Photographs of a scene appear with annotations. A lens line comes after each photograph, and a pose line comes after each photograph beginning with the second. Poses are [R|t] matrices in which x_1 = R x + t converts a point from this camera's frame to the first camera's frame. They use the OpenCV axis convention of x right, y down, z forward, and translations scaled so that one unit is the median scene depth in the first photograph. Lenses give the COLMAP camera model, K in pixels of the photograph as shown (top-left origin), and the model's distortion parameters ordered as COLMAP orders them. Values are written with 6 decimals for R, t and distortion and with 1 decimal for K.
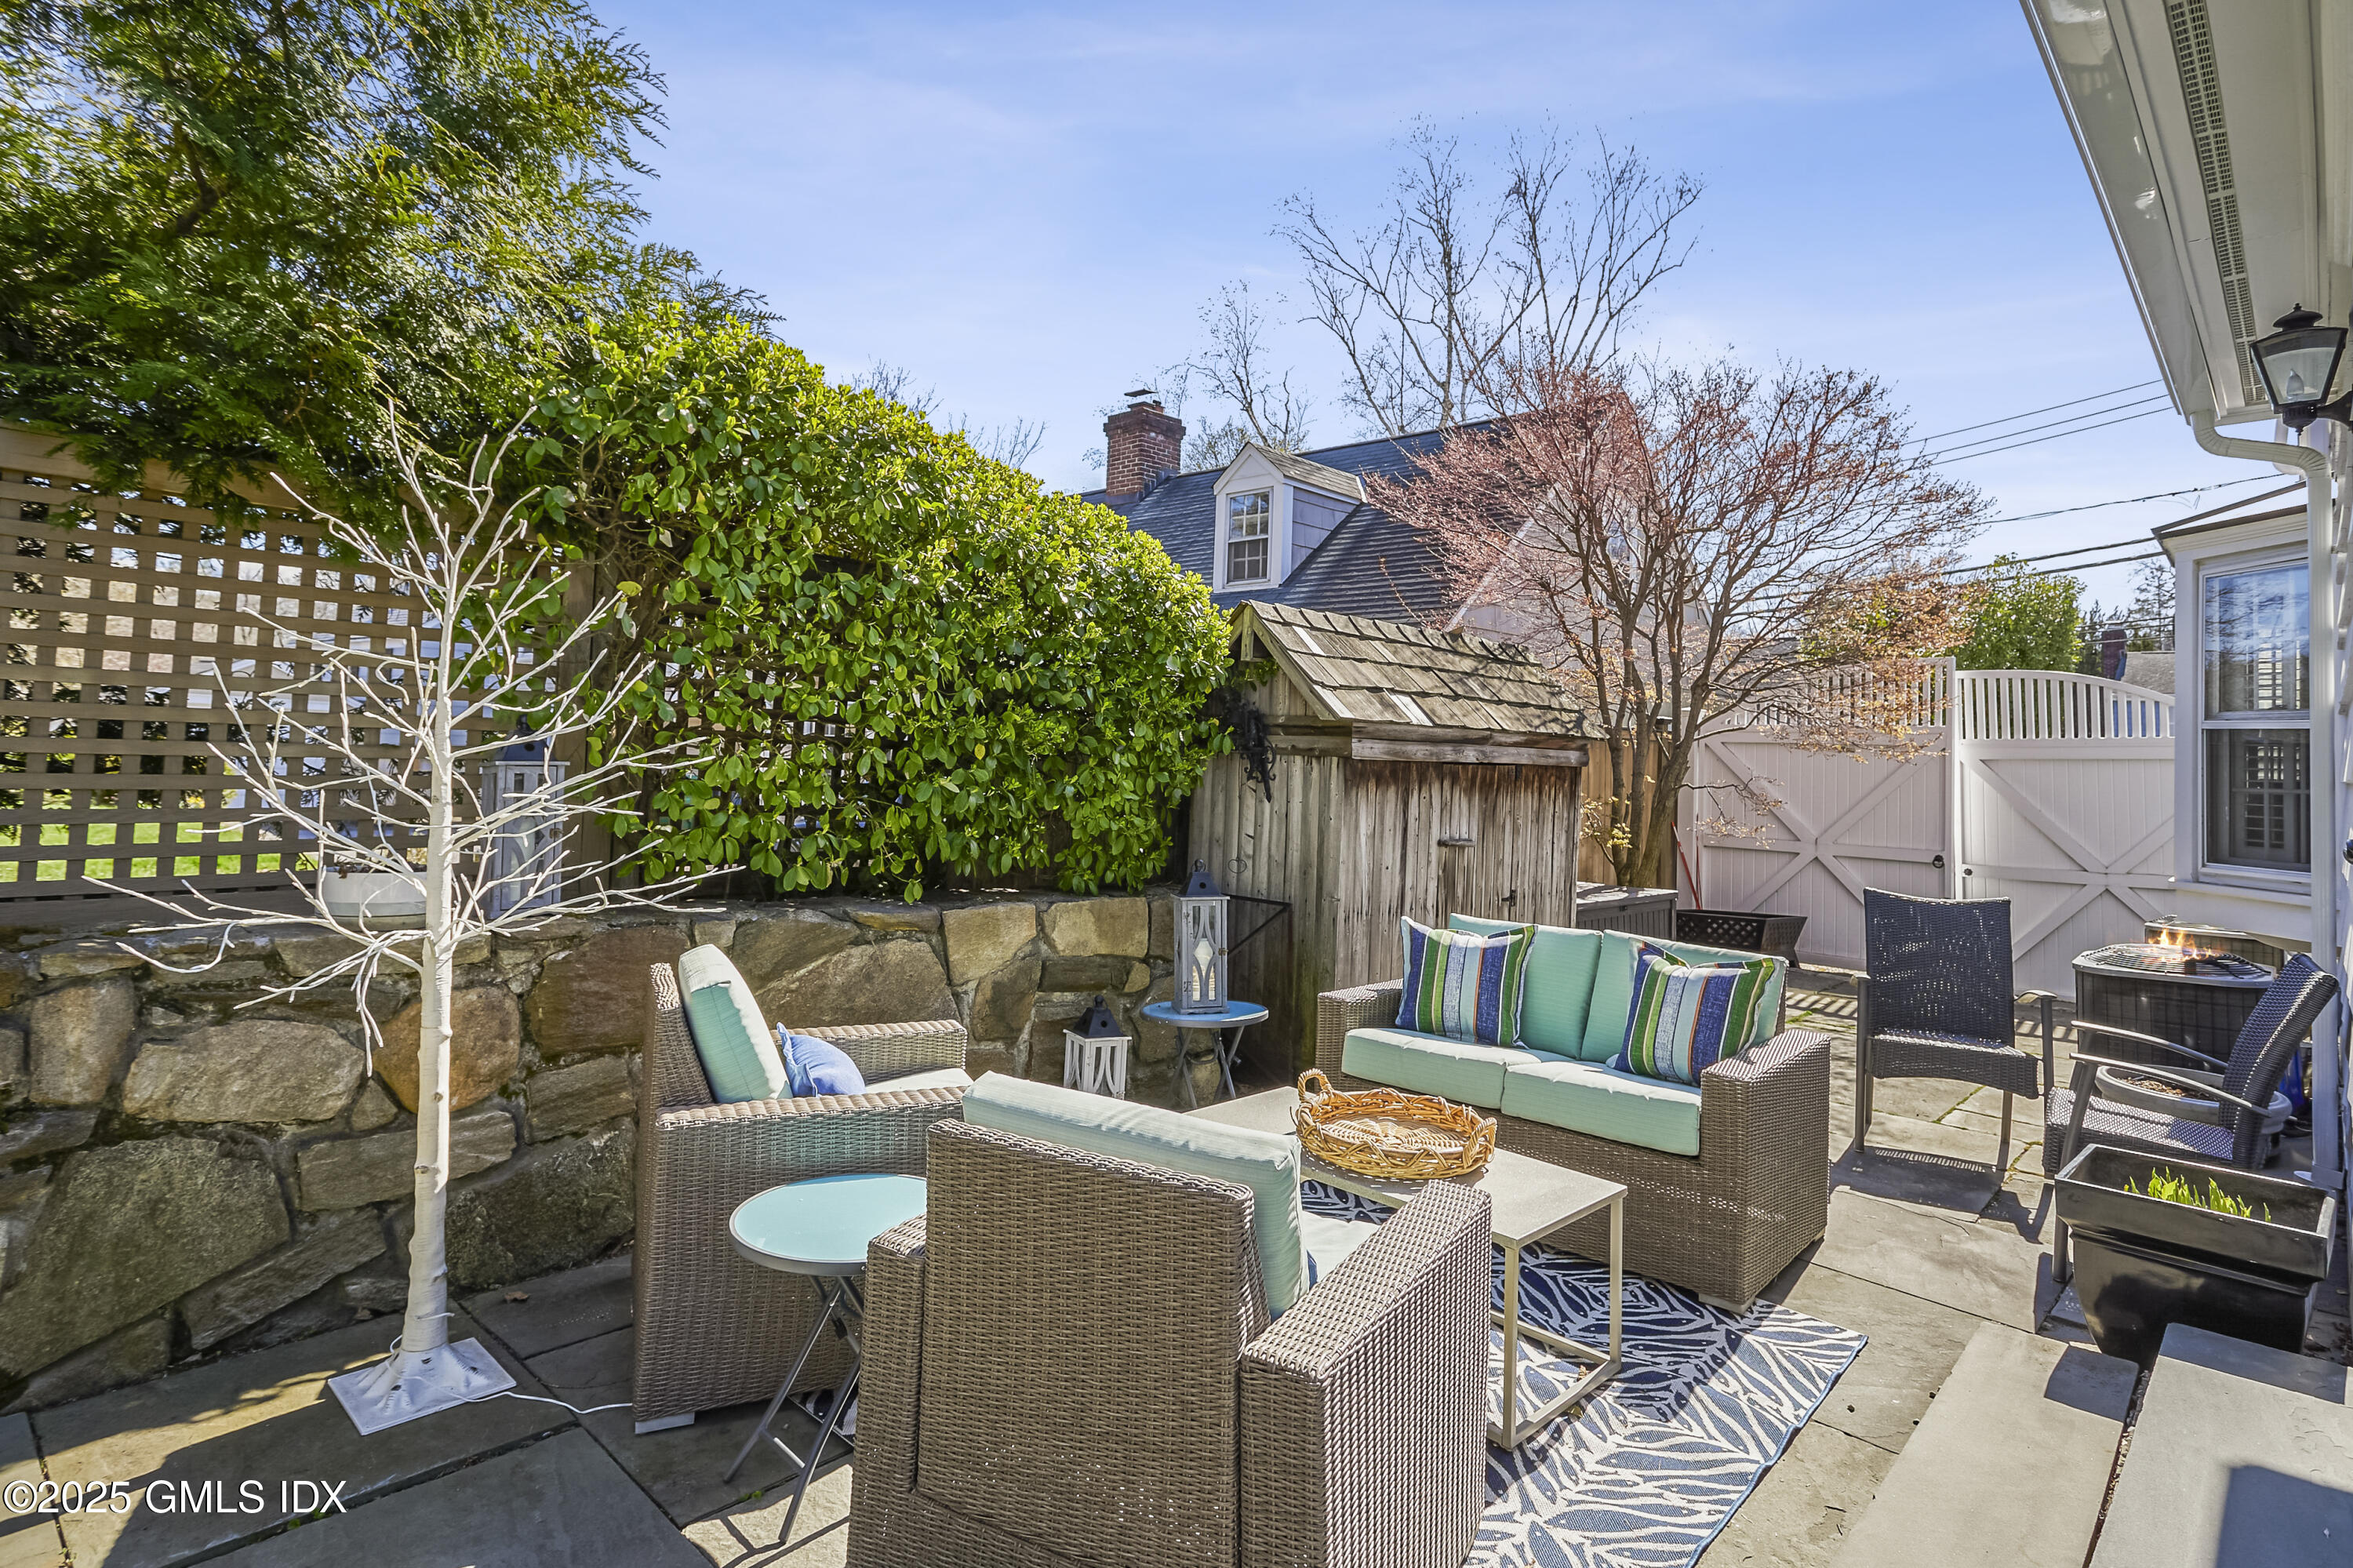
lens RADIAL K [[1164.7, 0, 1183.9], [0, 1164.7, 760.4], [0, 0, 1]] dist [-0.003217, -0.000532]
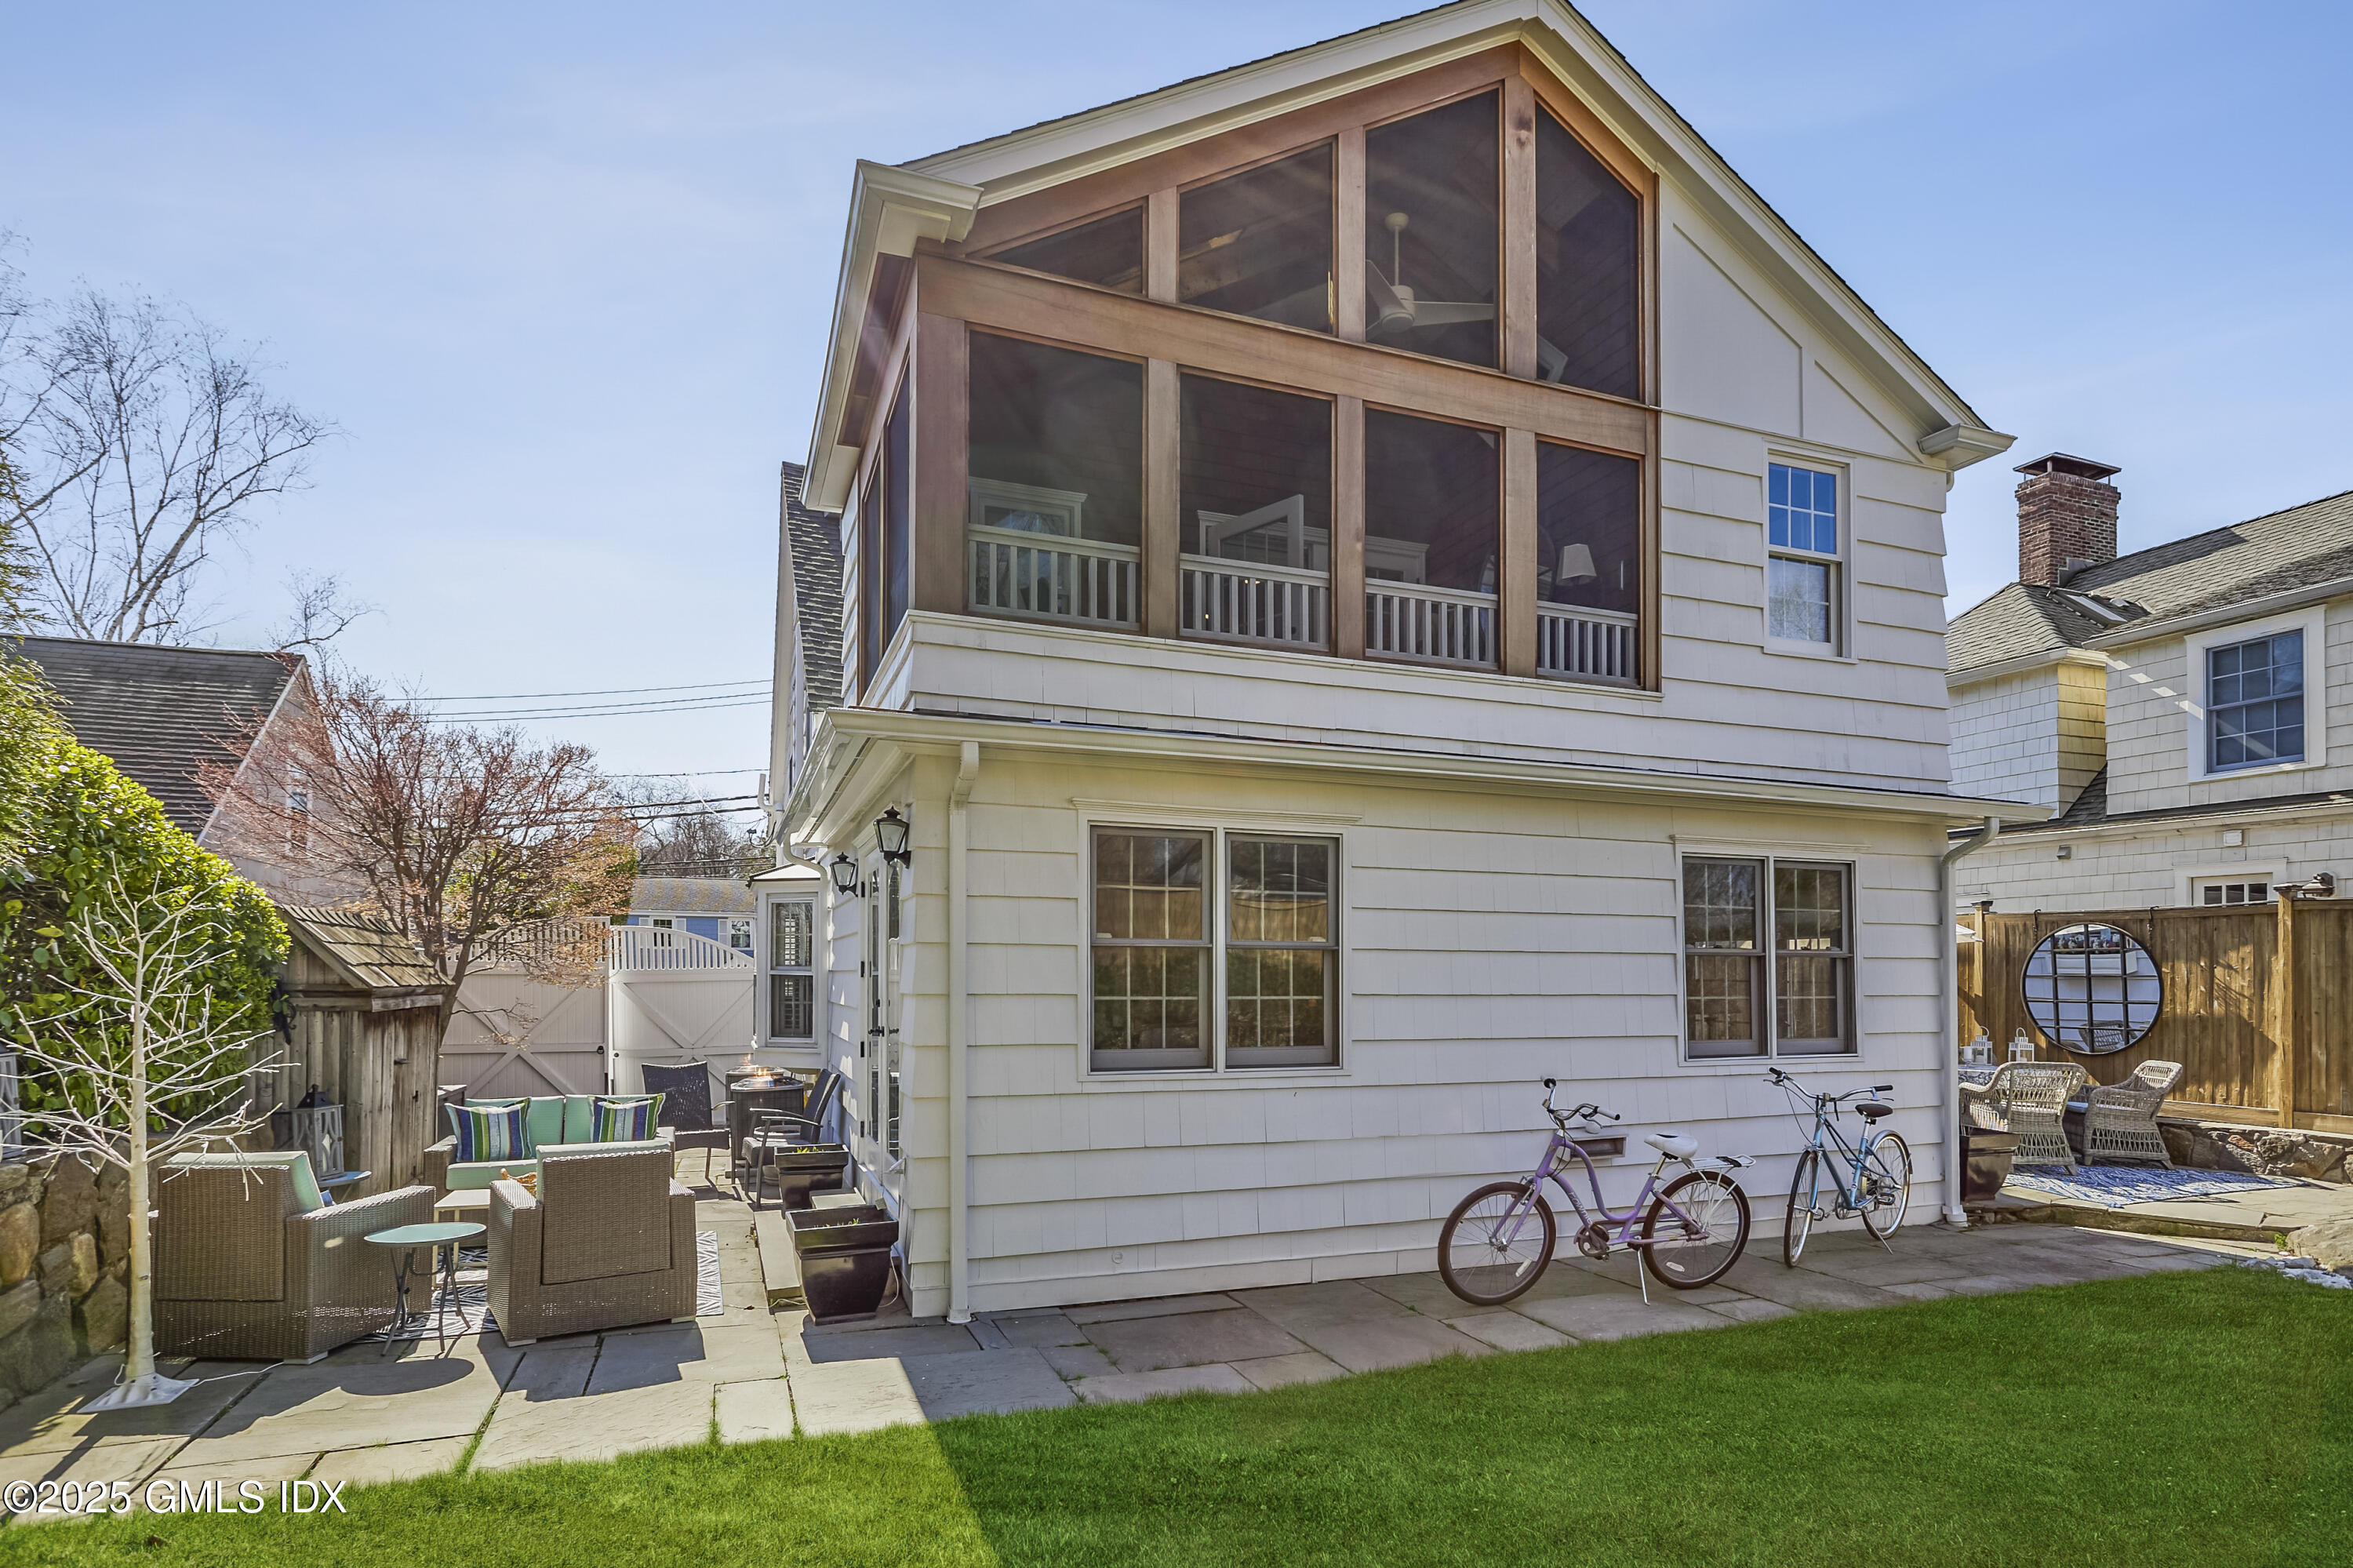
lens RADIAL K [[1164.7, 0, 1183.9], [0, 1164.7, 760.4], [0, 0, 1]] dist [-0.003217, -0.000532]
pose [[0.413969, 0.136679, 0.899971, -0.826871], [0.009850, 0.987933, -0.154568, -0.080916], [-0.910238, 0.072851, 0.407627, -0.633219]]
